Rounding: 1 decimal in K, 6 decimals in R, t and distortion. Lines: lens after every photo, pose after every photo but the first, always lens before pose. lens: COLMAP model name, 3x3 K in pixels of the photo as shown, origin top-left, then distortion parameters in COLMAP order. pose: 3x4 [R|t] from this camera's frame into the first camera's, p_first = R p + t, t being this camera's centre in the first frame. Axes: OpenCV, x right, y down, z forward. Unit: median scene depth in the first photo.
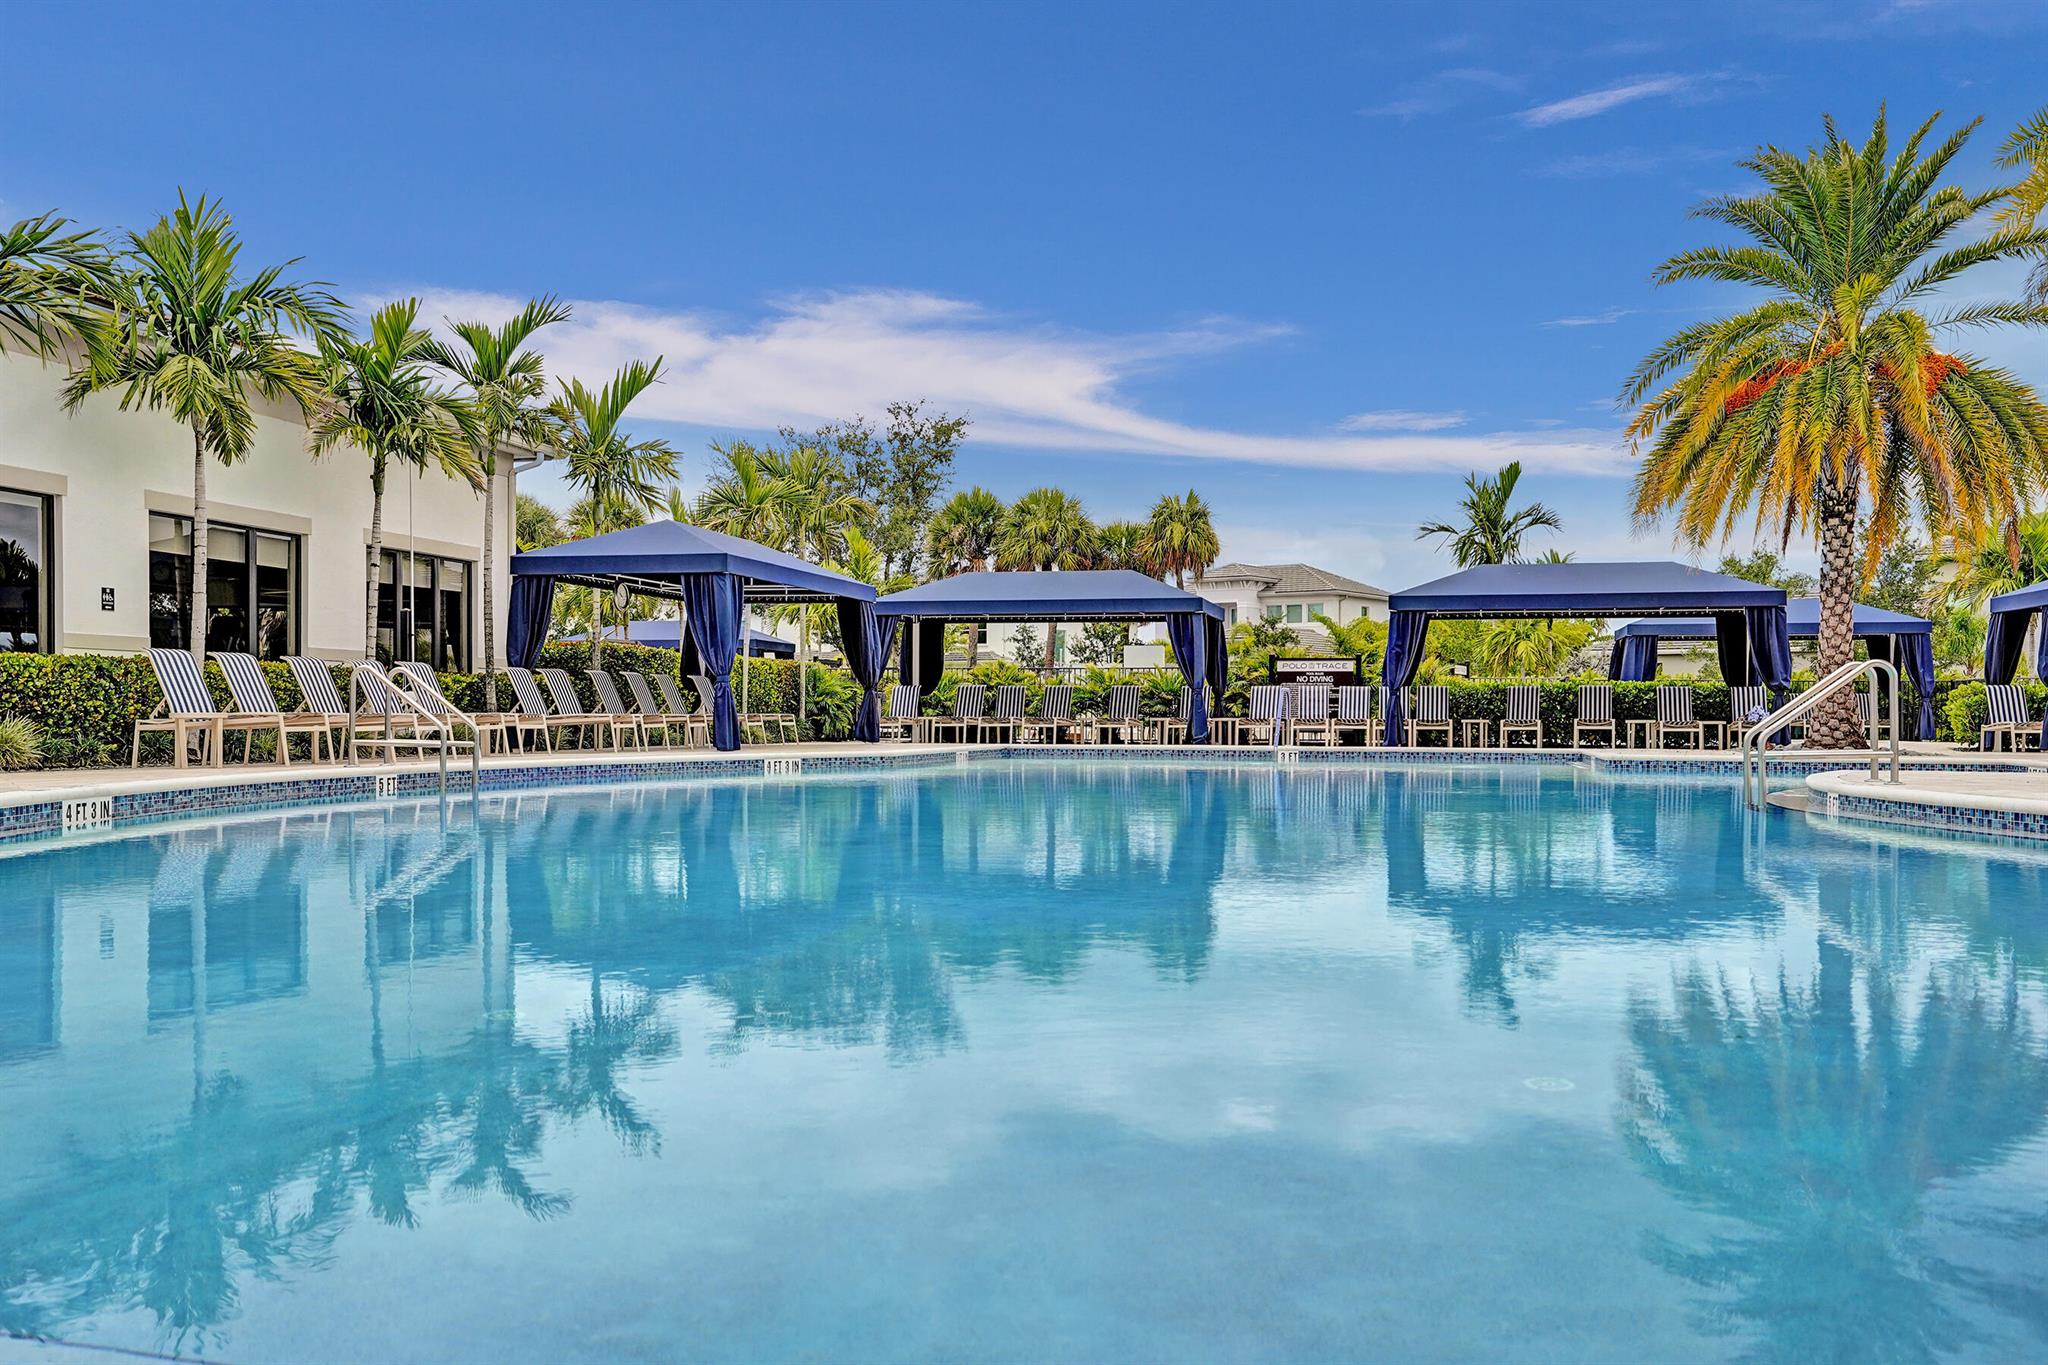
lens RADIAL K [[1750.4, 0, 993.0], [0, 1750.4, 685.7], [0, 0, 1]] dist [0.067333, -0.002636]
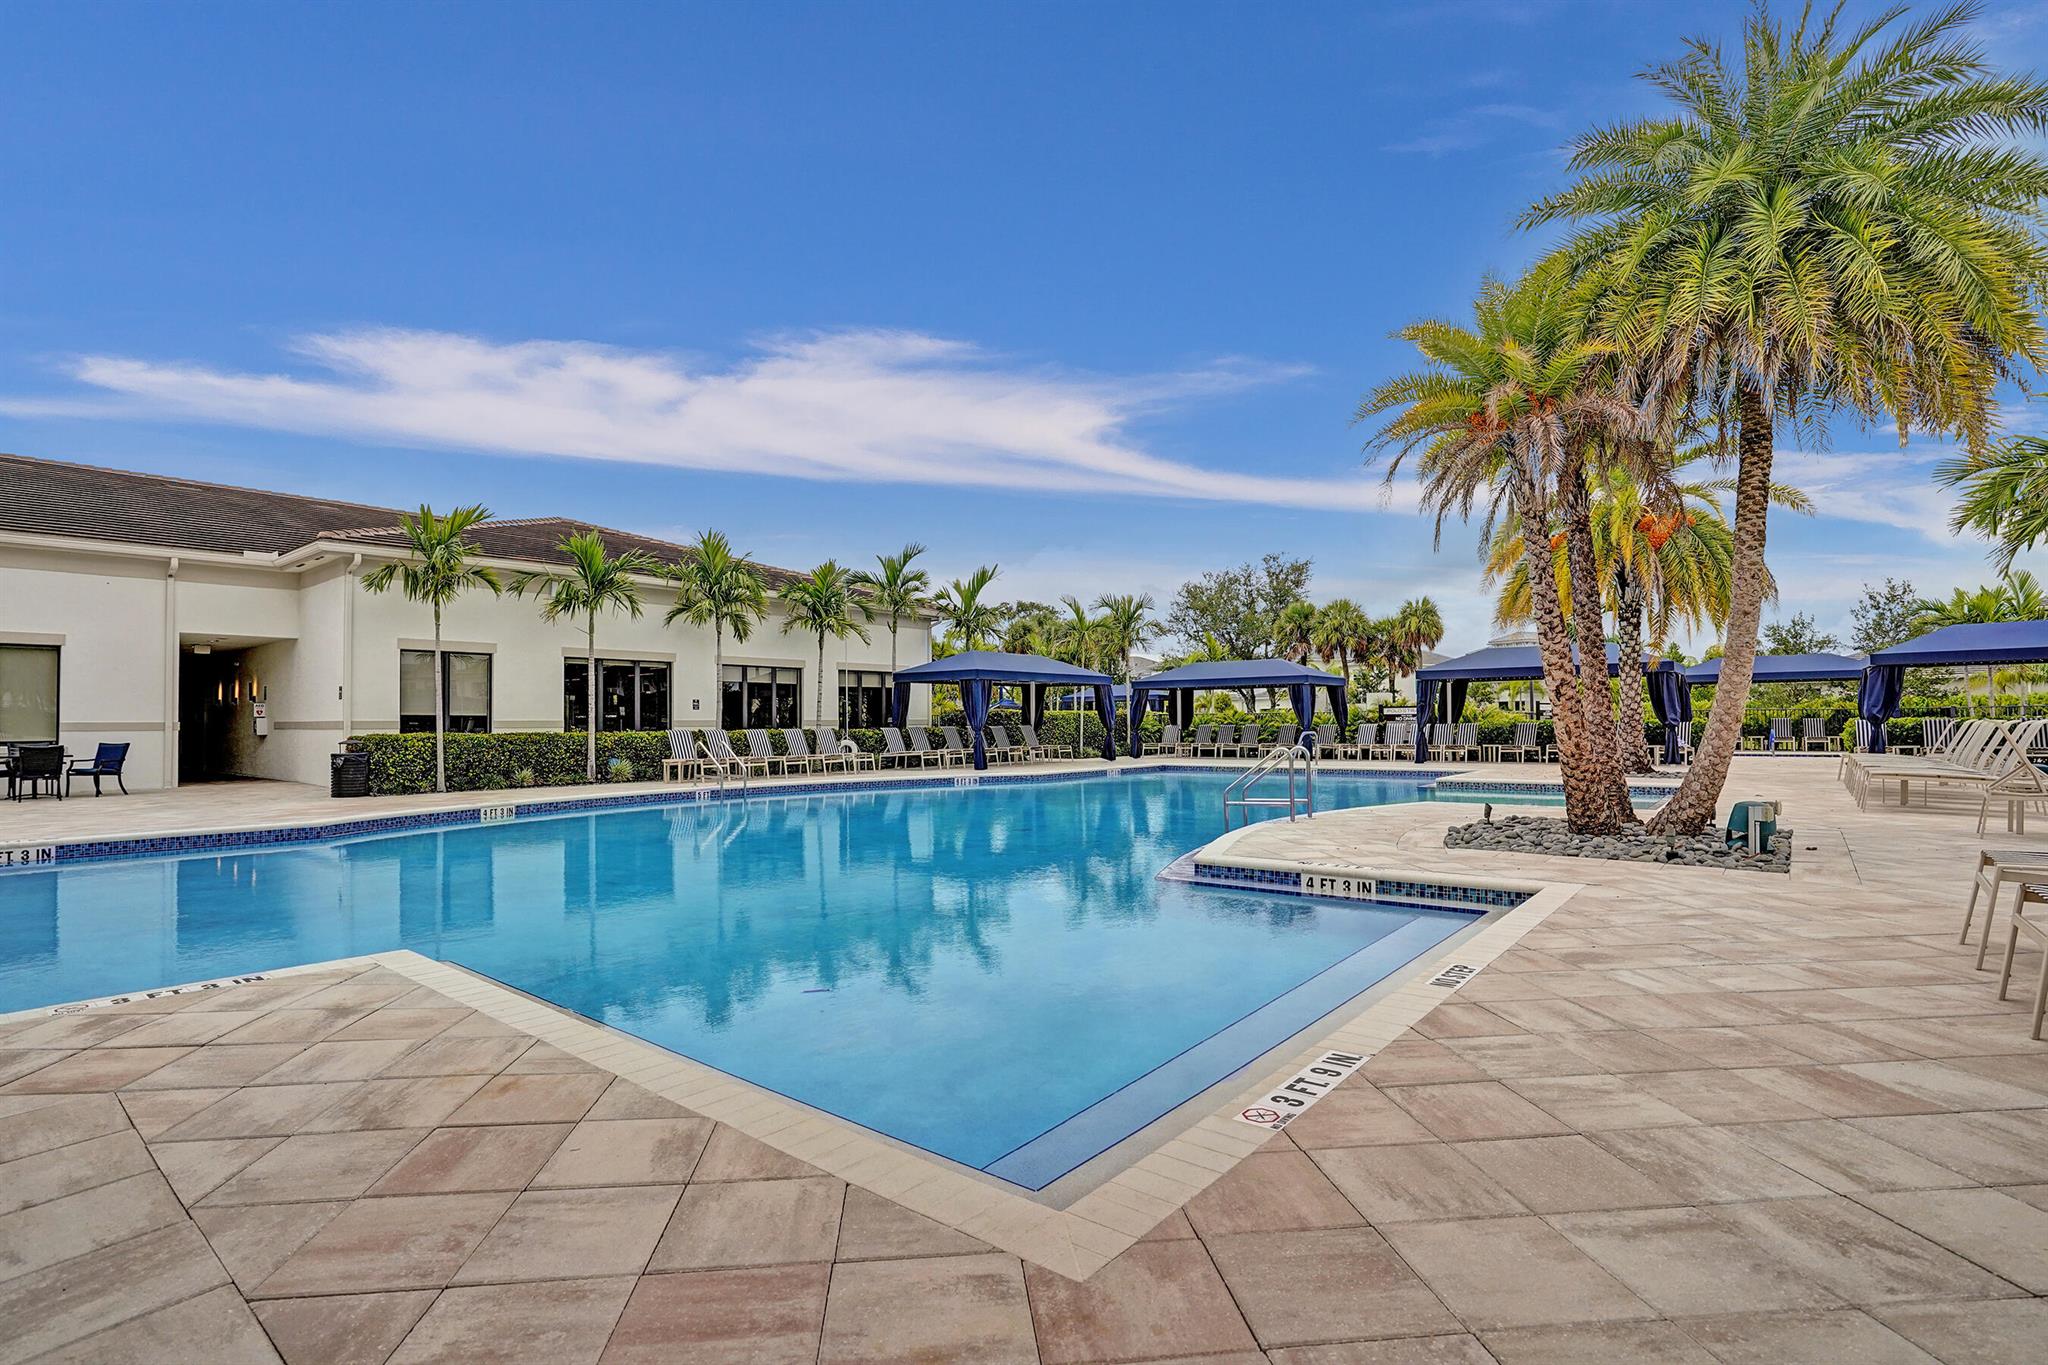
lens RADIAL K [[965.8, 0, 1024.0], [0, 965.8, 682.5], [0, 0, 1]] dist [-0.067860, 0.000123]
pose [[0.905564, -0.028878, -0.423226, 0.263217], [0.019212, 0.999448, -0.027087, -0.022545], [0.423775, 0.016398, 0.905619, 0.036189]]
